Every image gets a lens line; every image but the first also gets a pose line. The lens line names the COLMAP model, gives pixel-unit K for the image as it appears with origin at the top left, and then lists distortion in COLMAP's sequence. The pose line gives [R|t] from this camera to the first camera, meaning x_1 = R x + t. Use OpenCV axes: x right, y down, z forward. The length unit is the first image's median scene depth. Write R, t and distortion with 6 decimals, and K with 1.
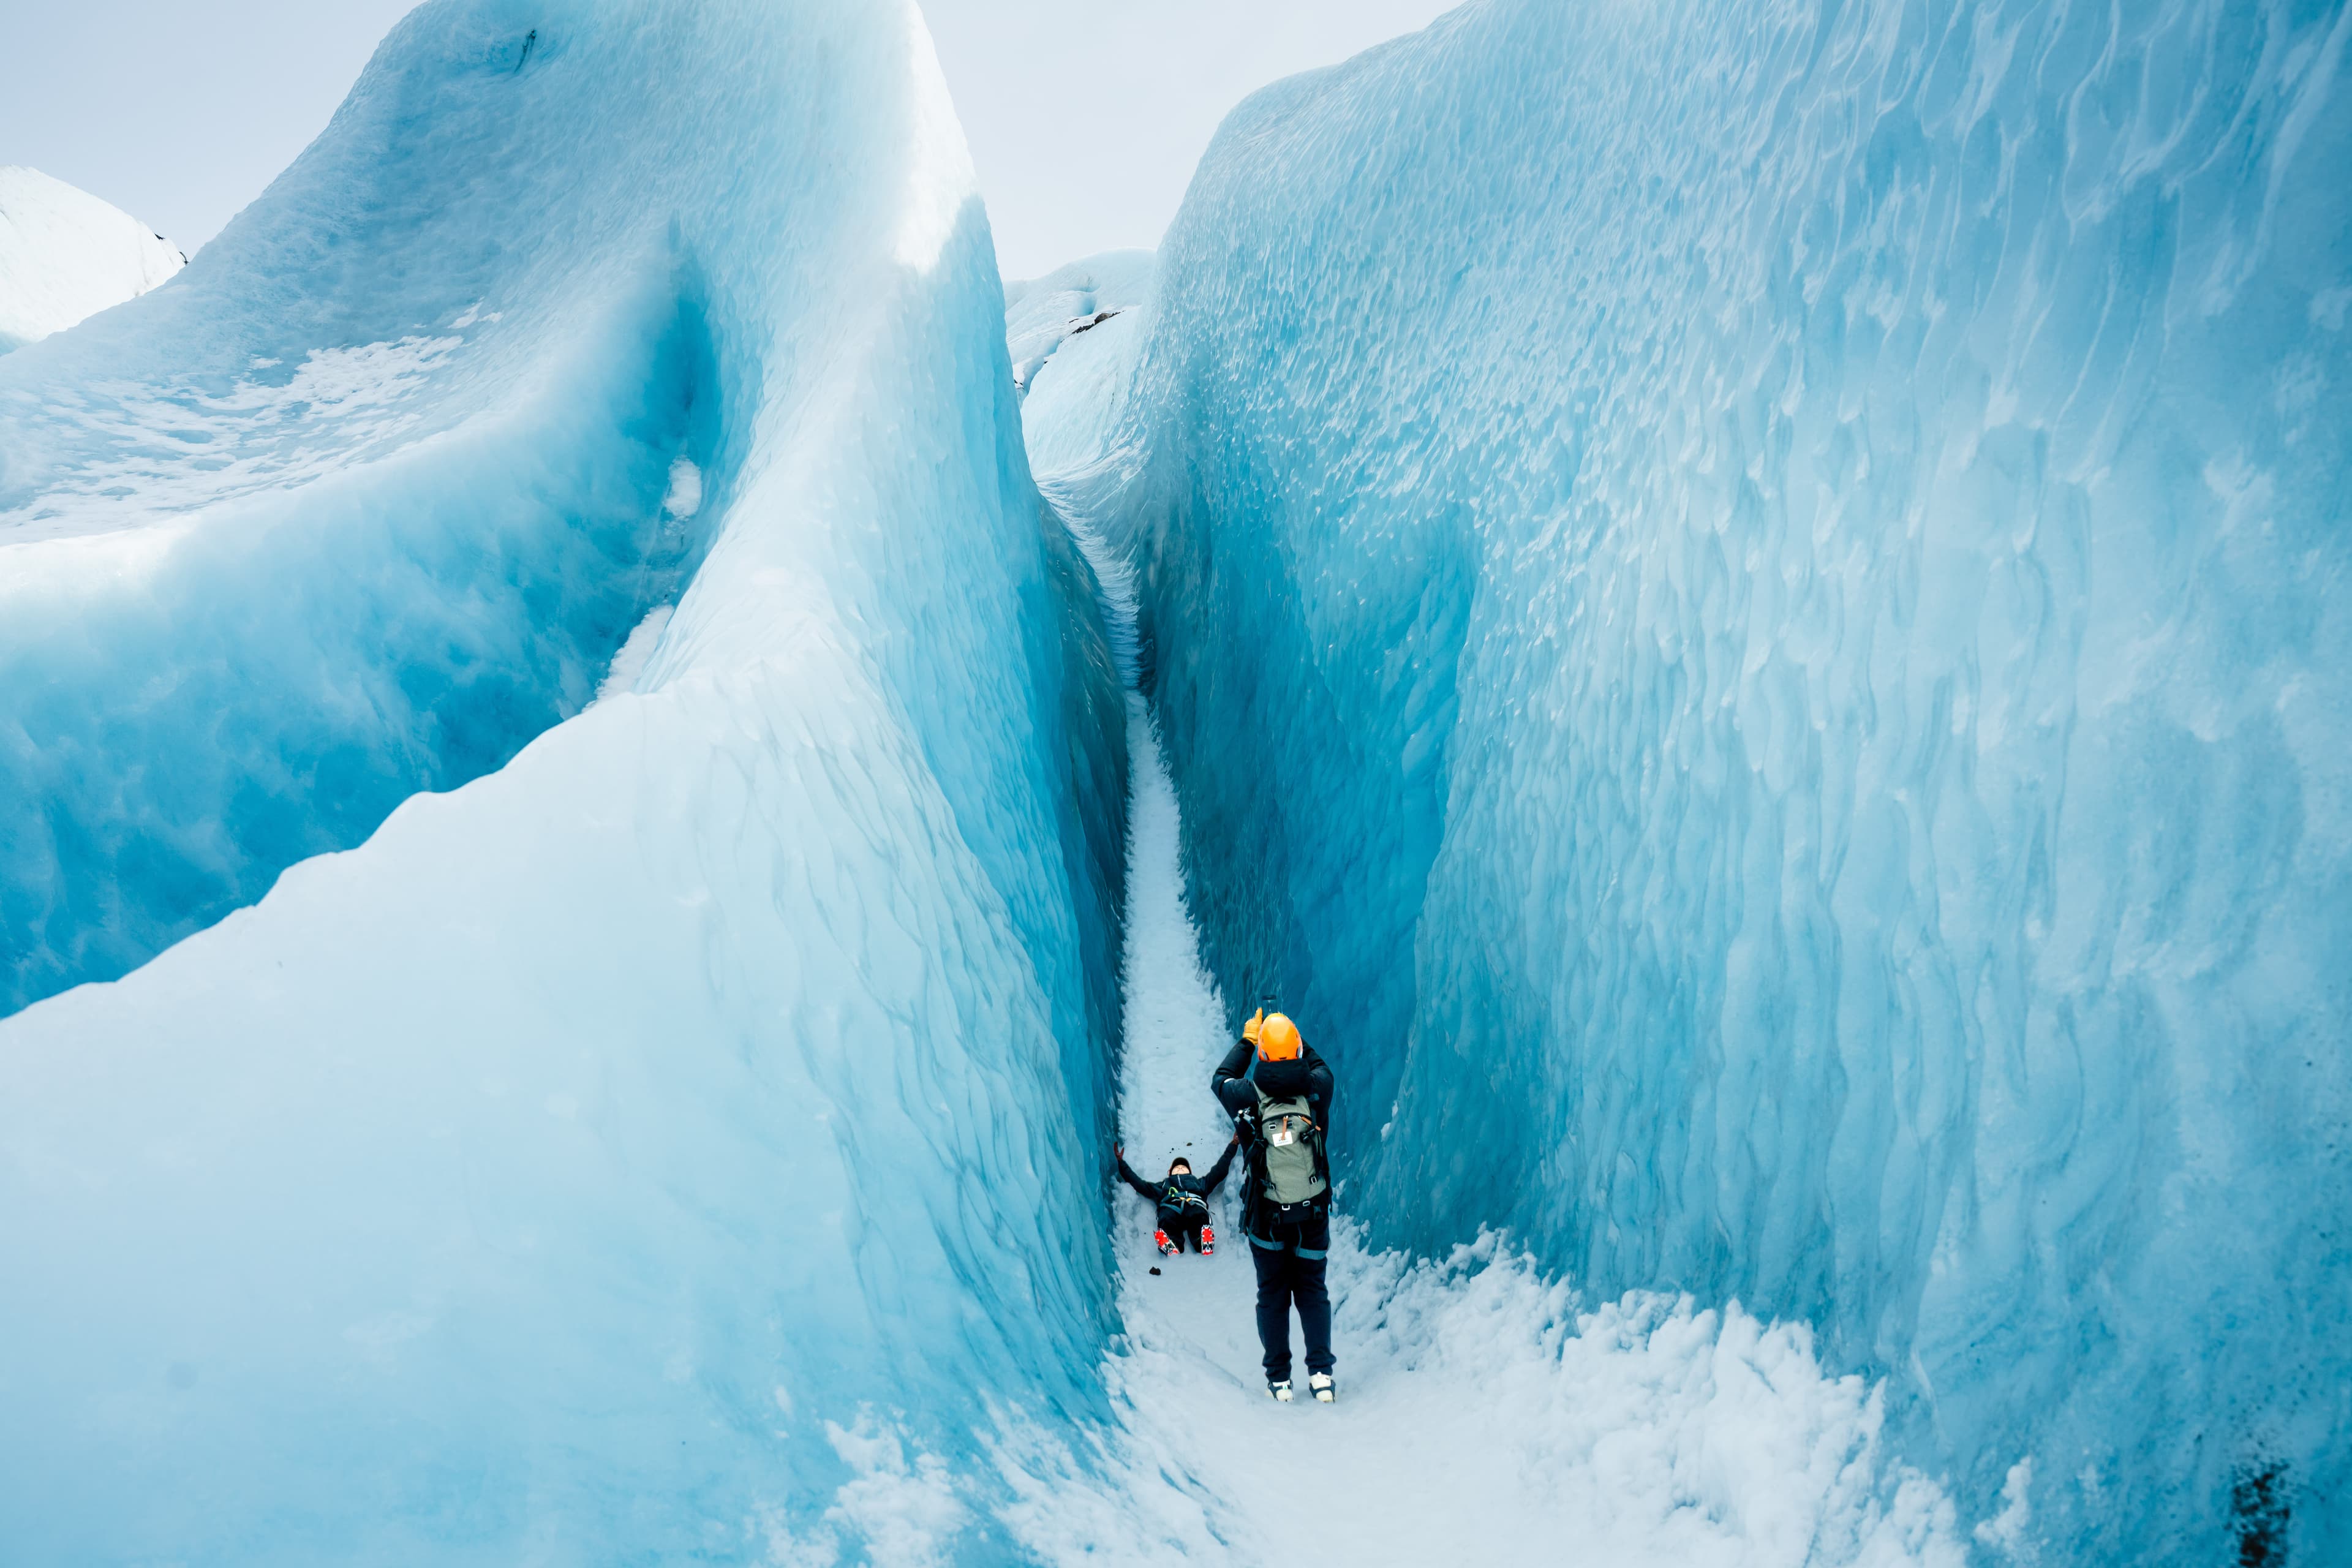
lens RADIAL K [[1782.2, 0, 1176.0], [0, 1782.2, 784.0], [0, 0, 1]] dist [-0.033794, -0.000275]
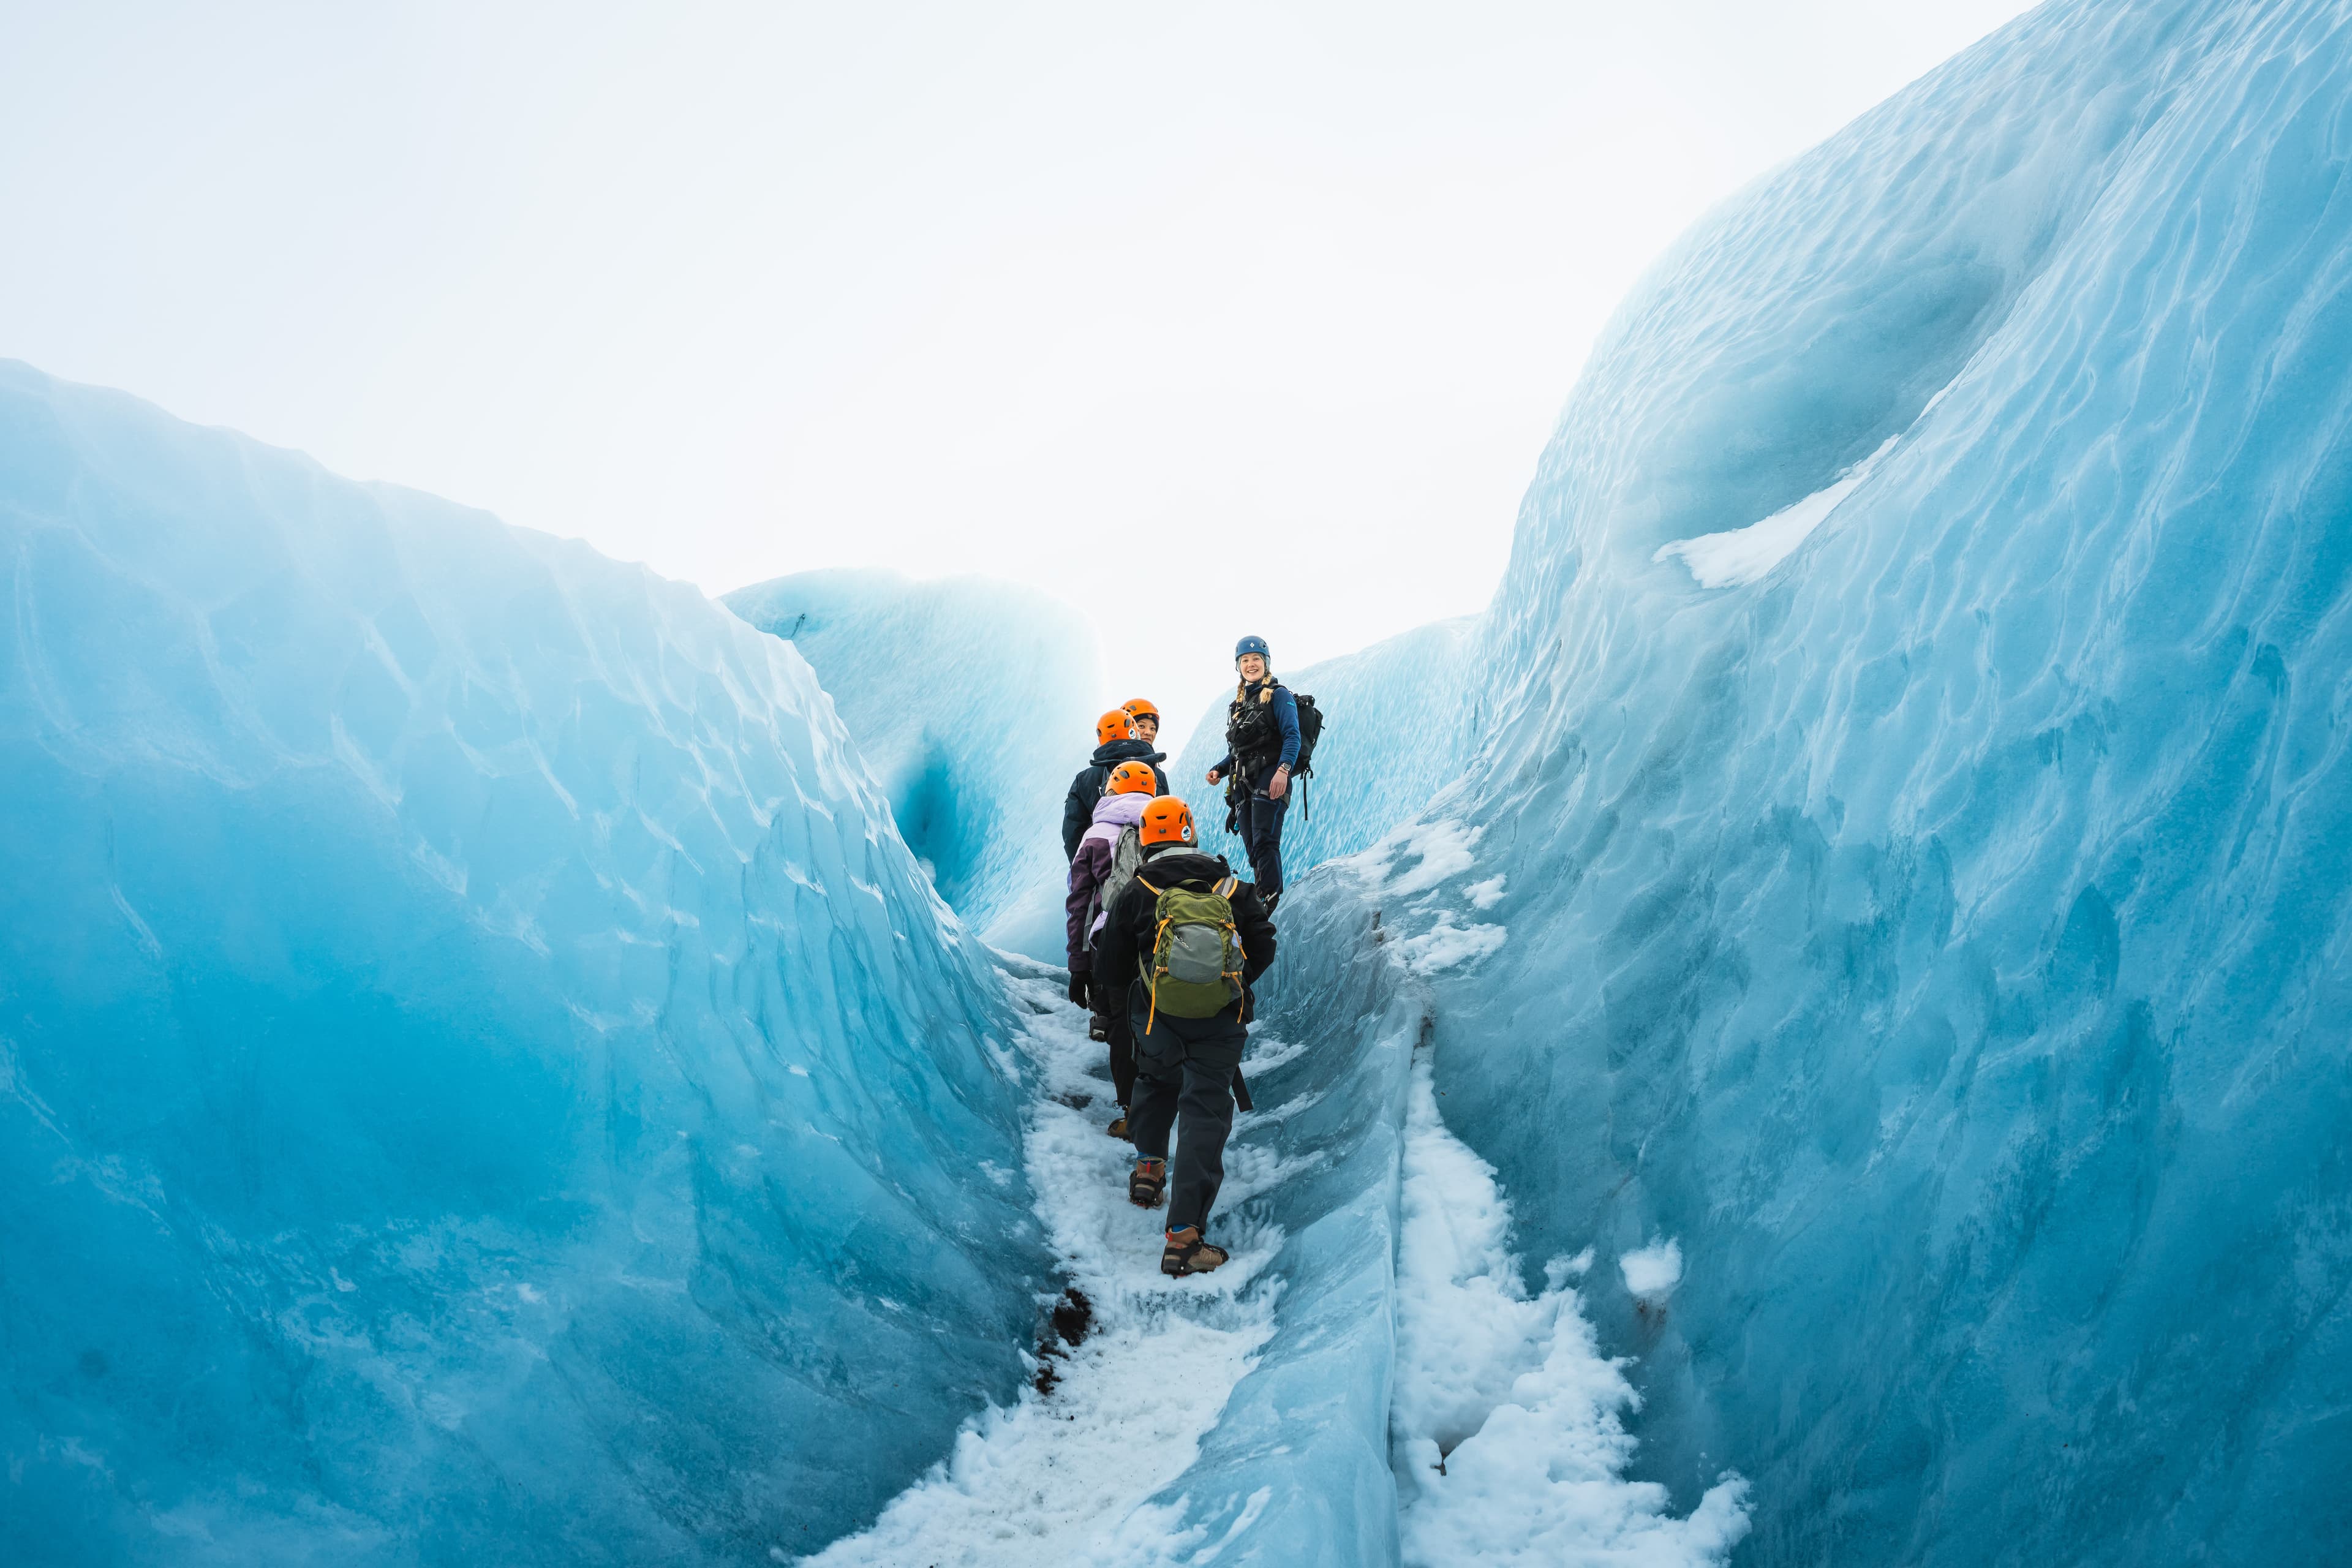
lens RADIAL K [[1782.2, 0, 1176.0], [0, 1782.2, 784.0], [0, 0, 1]] dist [-0.033794, -0.000275]
pose [[0.997289, 0.067126, 0.030160, -0.086536], [-0.054372, 0.948292, -0.312707, 0.273990], [-0.049591, 0.310219, 0.949371, -0.669101]]
